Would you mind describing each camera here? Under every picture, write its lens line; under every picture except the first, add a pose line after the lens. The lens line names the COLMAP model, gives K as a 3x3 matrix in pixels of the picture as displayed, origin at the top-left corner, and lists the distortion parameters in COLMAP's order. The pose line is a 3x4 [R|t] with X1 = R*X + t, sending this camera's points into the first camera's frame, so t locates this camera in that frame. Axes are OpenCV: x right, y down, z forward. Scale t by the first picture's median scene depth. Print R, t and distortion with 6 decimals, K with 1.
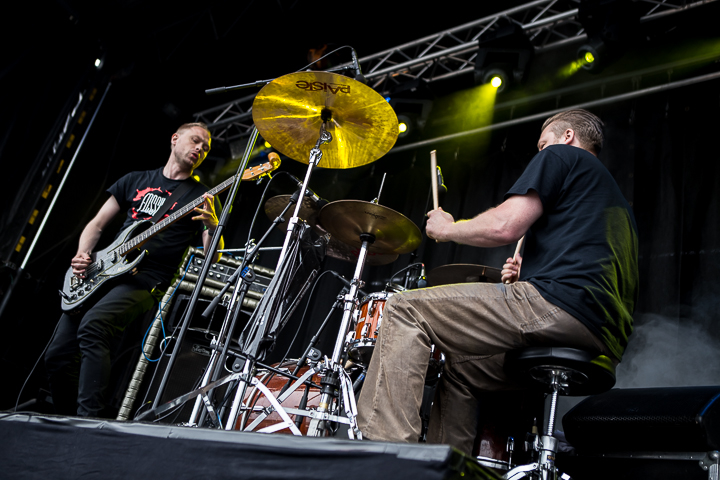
lens RADIAL K [[766.1, 0, 360.0], [0, 766.1, 240.0], [0, 0, 1]] dist [-0.012453, -0.005319]
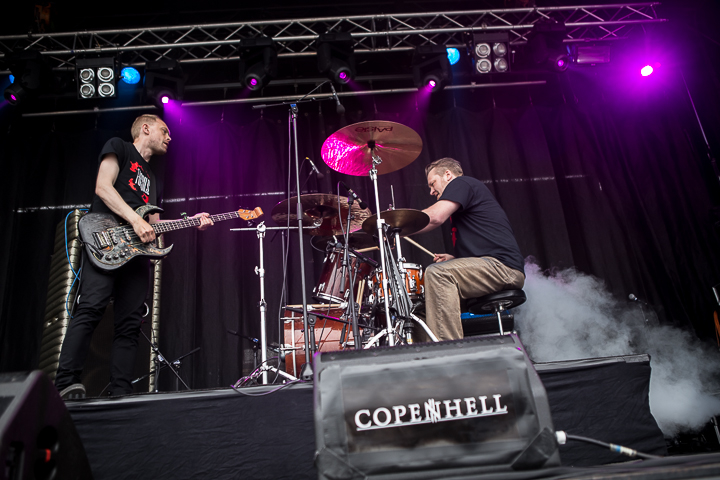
lens RADIAL K [[605.8, 0, 360.0], [0, 605.8, 240.0], [0, 0, 1]] dist [-0.044204, 0.007081]
pose [[0.733151, -0.038867, 0.678954, -0.381972], [-0.050506, 0.992497, 0.111353, -0.049562], [-0.678188, -0.115929, 0.725687, 0.073532]]
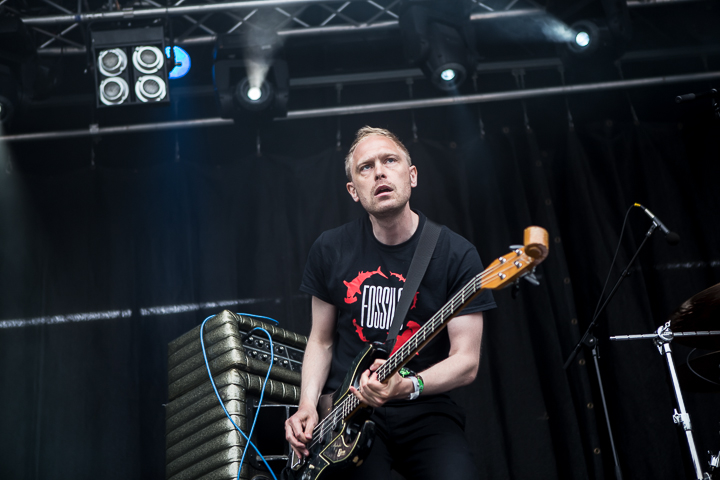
lens RADIAL K [[1207.4, 0, 360.0], [0, 1207.4, 240.0], [0, 0, 1]] dist [0.030728, 0.092401]
pose [[0.752234, 0.029239, 0.658247, -0.541253], [-0.026205, 0.999552, -0.014453, -0.026194], [-0.658375, -0.006377, 0.752663, 0.206138]]
